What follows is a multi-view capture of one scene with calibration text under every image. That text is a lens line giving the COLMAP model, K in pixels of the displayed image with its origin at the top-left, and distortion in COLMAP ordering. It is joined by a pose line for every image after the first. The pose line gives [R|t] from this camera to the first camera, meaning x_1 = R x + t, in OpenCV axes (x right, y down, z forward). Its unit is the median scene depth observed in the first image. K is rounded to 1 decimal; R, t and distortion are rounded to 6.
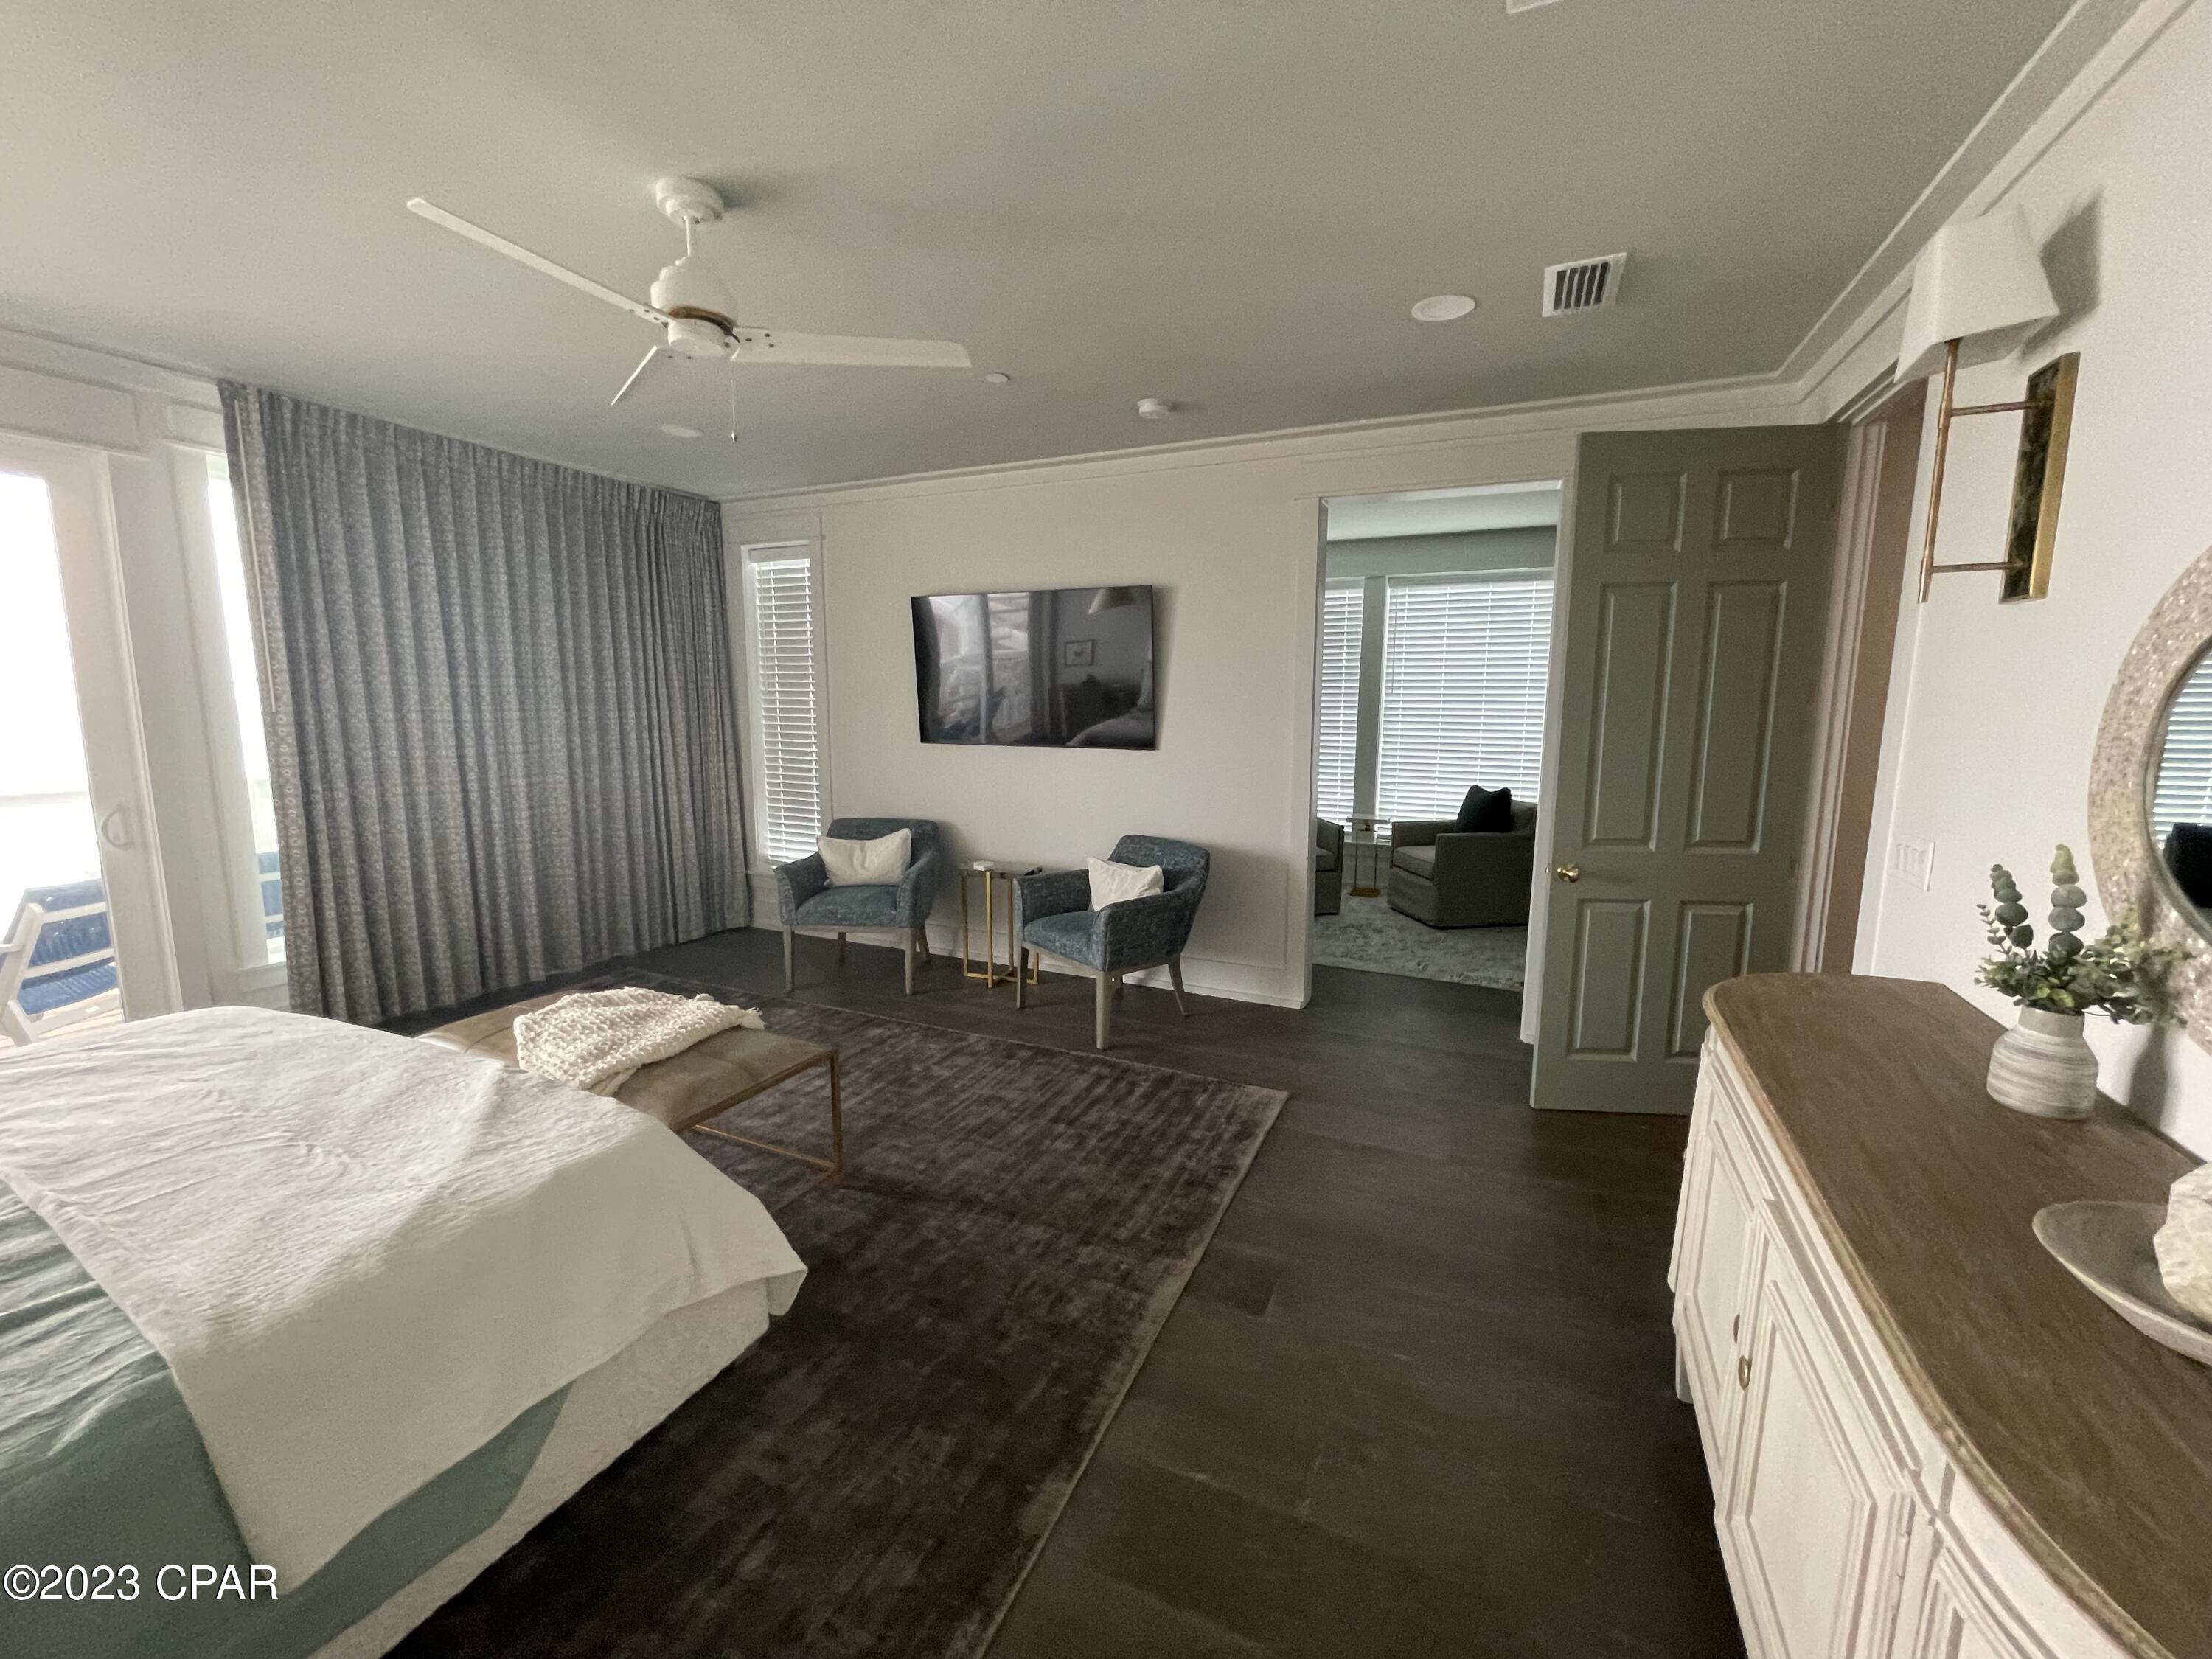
lens RADIAL K [[896.3, 0, 1092.9], [0, 896.3, 826.2], [0, 0, 1]] dist [0.001841, -0.000510]
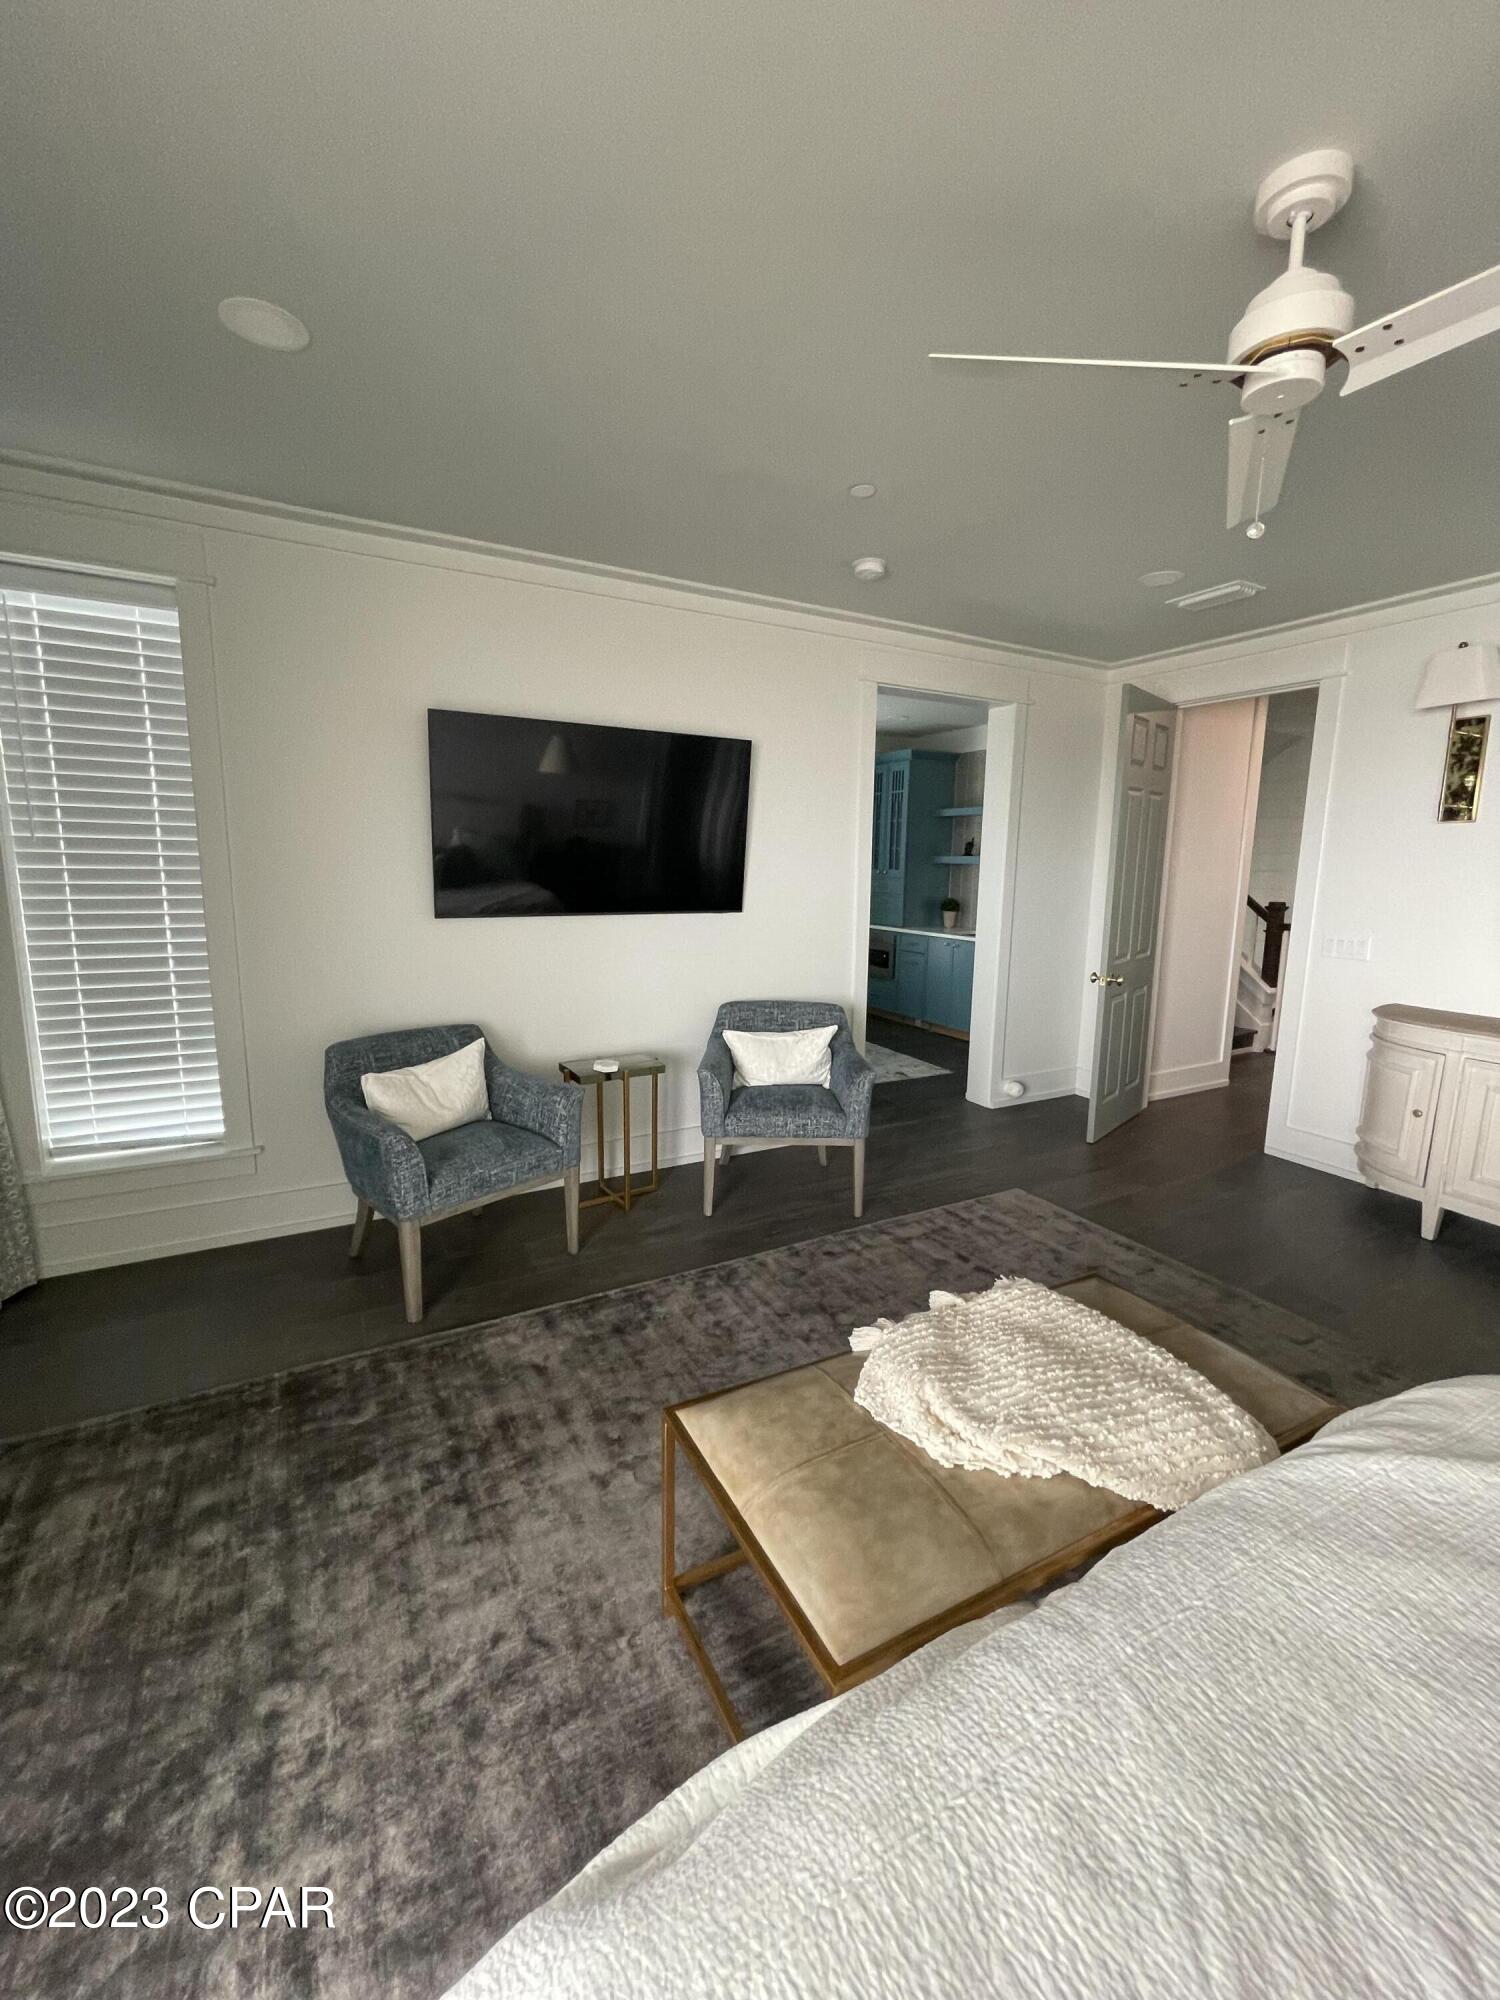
lens RADIAL K [[810.4, 0, 752.4], [0, 810.4, 988.3], [0, 0, 1]] dist [0.001841, -0.000510]
pose [[0.597090, -0.125643, 0.792274, -0.630158], [0.100383, 0.991597, 0.081601, -0.073643], [-0.795869, 0.030808, 0.604685, 0.463454]]
